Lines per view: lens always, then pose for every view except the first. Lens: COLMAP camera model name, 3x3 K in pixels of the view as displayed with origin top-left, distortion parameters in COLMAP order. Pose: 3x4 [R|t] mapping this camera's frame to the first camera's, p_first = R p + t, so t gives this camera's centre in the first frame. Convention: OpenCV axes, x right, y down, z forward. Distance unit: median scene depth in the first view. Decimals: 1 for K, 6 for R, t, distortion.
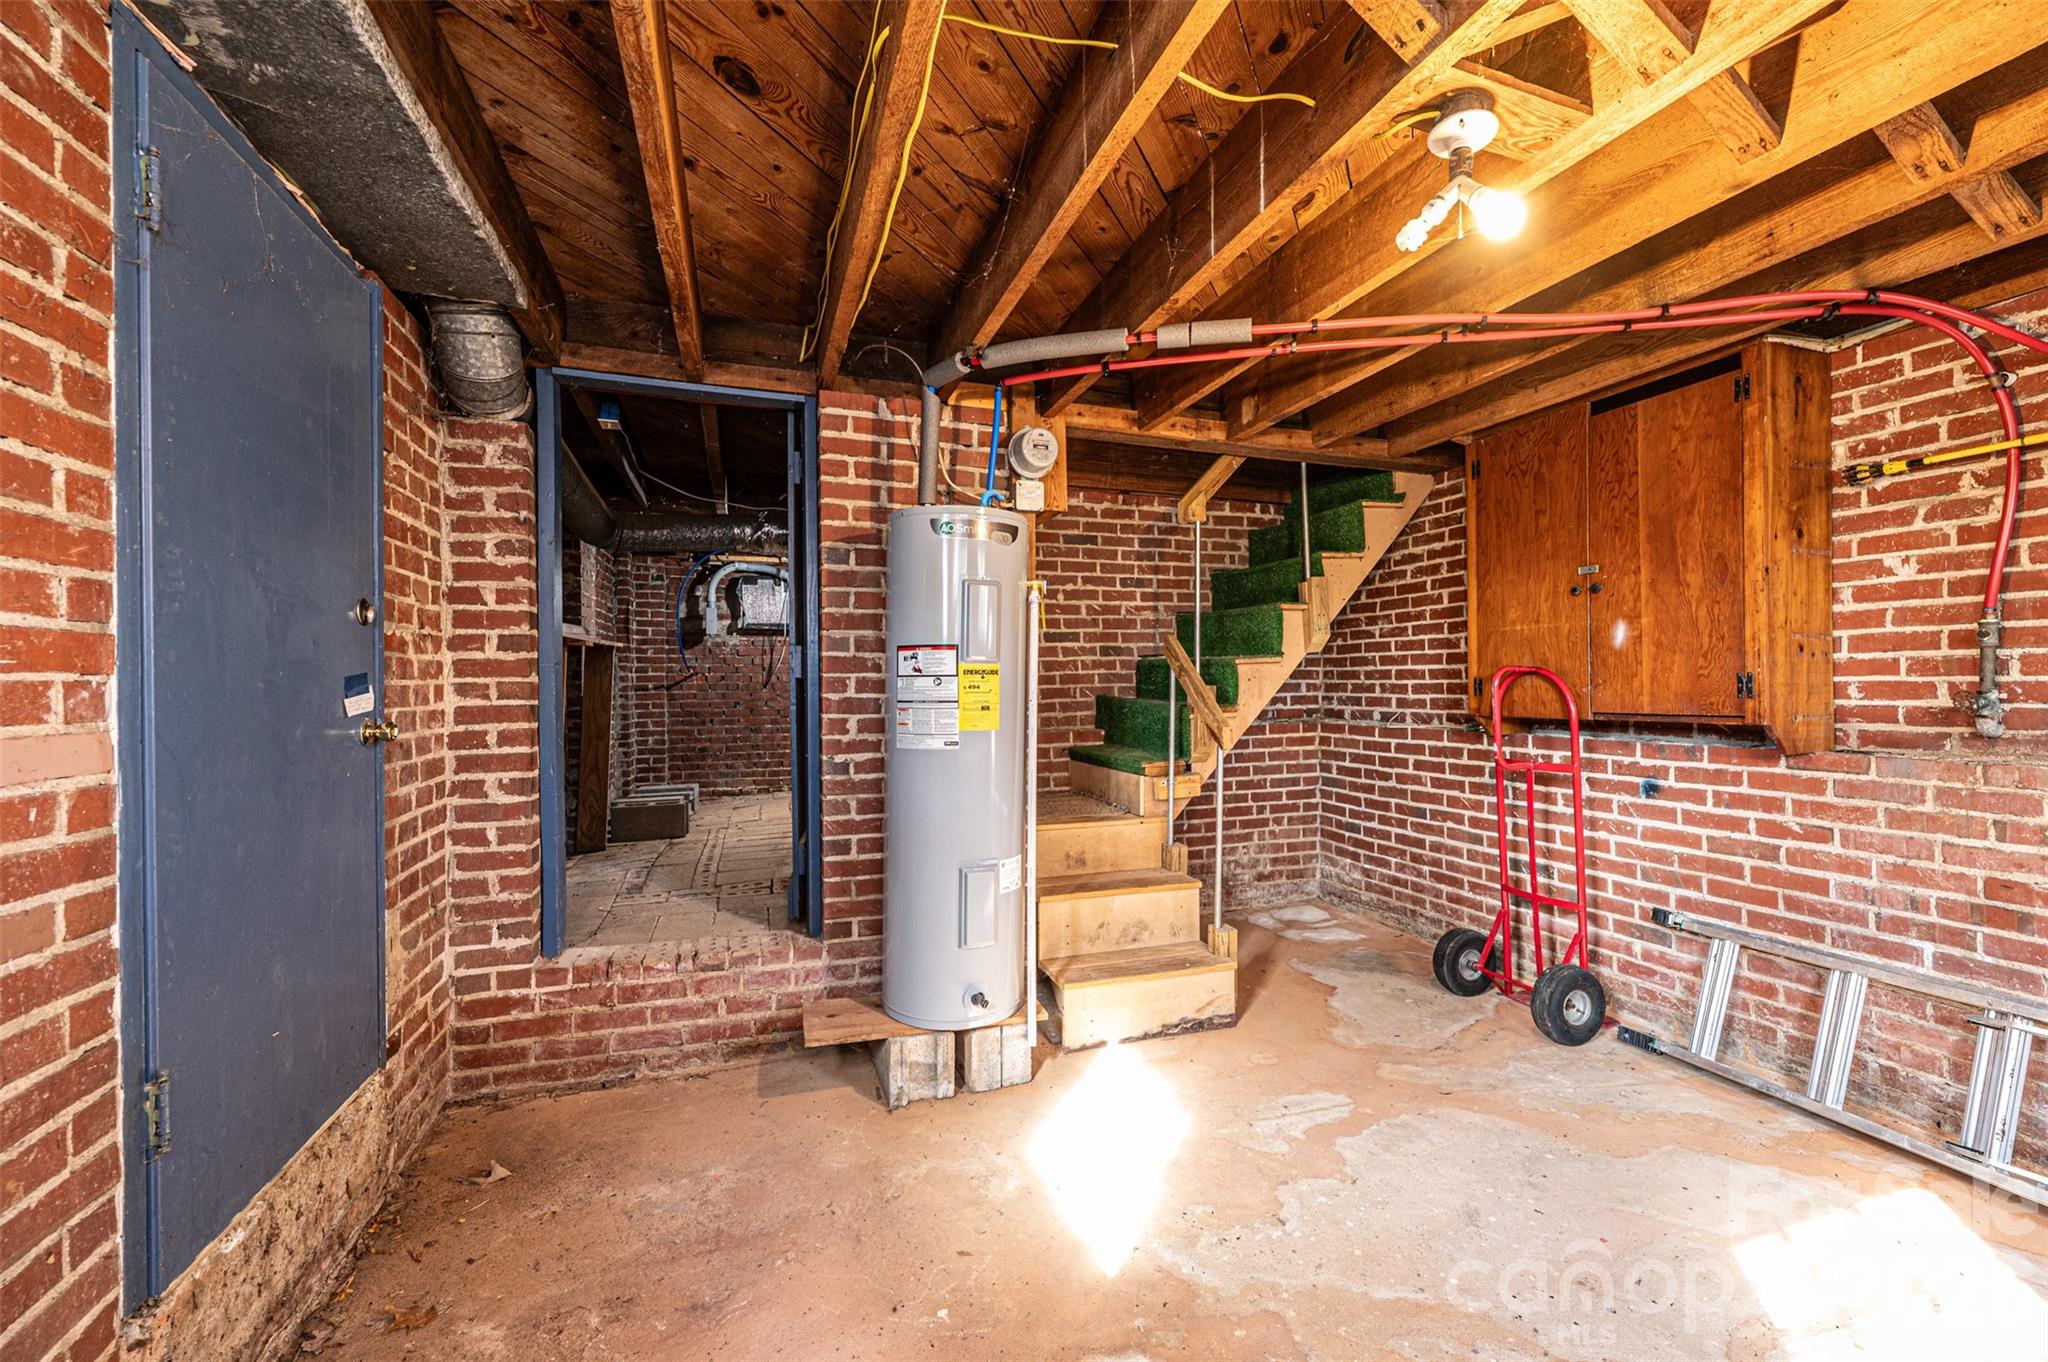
lens RADIAL K [[815.0, 0, 1023.1], [0, 815.0, 683.5], [0, 0, 1]] dist [0.000547, 0.000010]
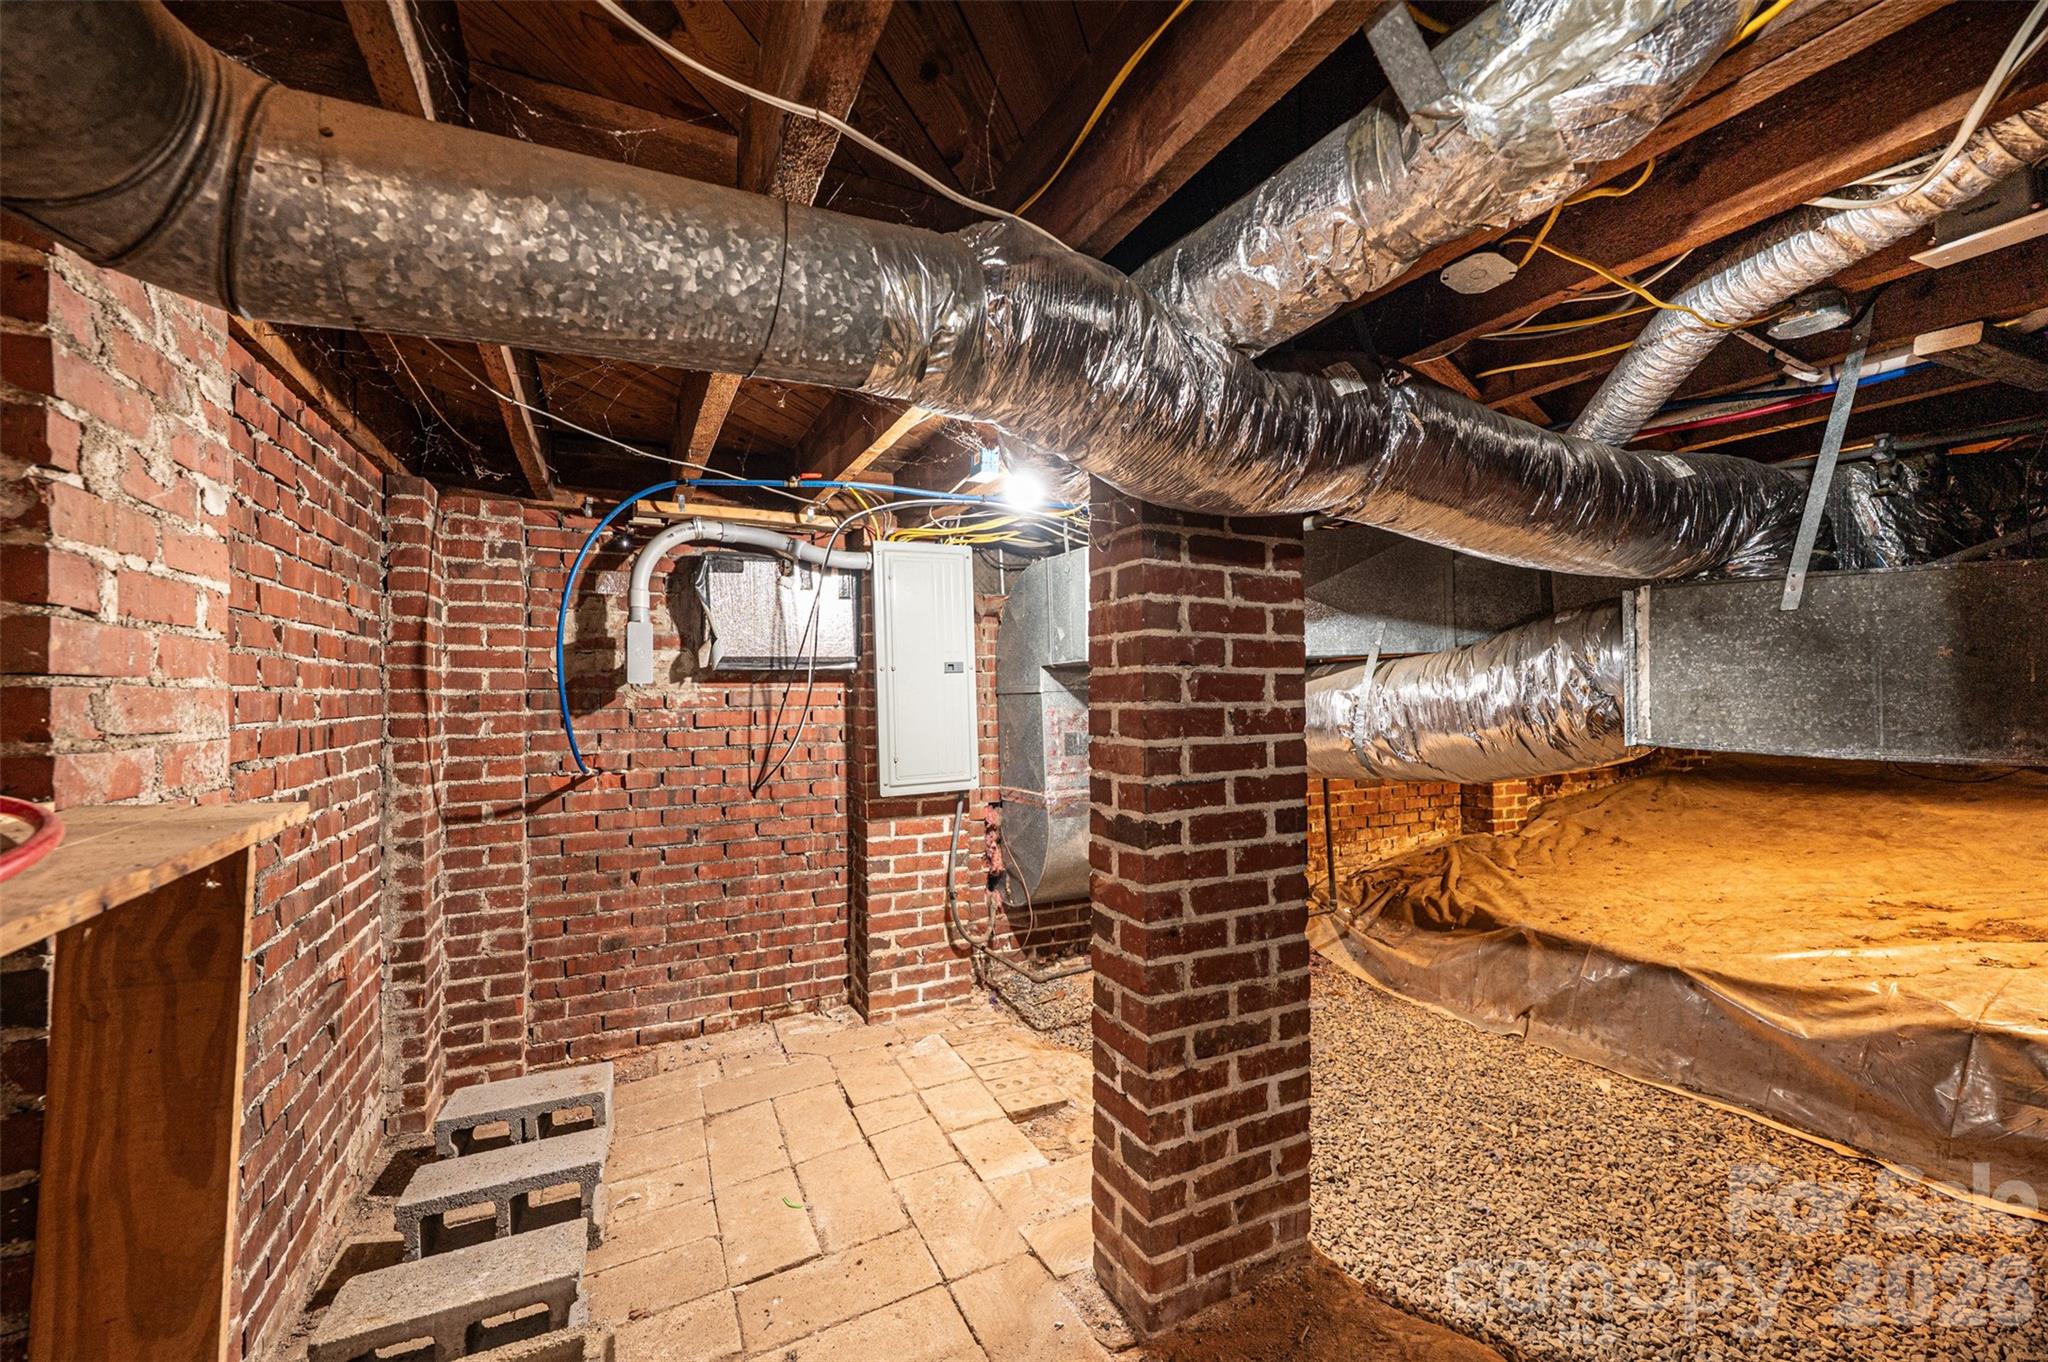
lens RADIAL K [[815.0, 0, 1025.4], [0, 815.0, 681.8], [0, 0, 1]] dist [0.000547, 0.000010]
pose [[0.990224, -0.001820, 0.139474, -0.239667], [0.003969, 0.999878, -0.015135, -0.054059], [-0.139429, 0.015541, 0.990110, 0.542983]]
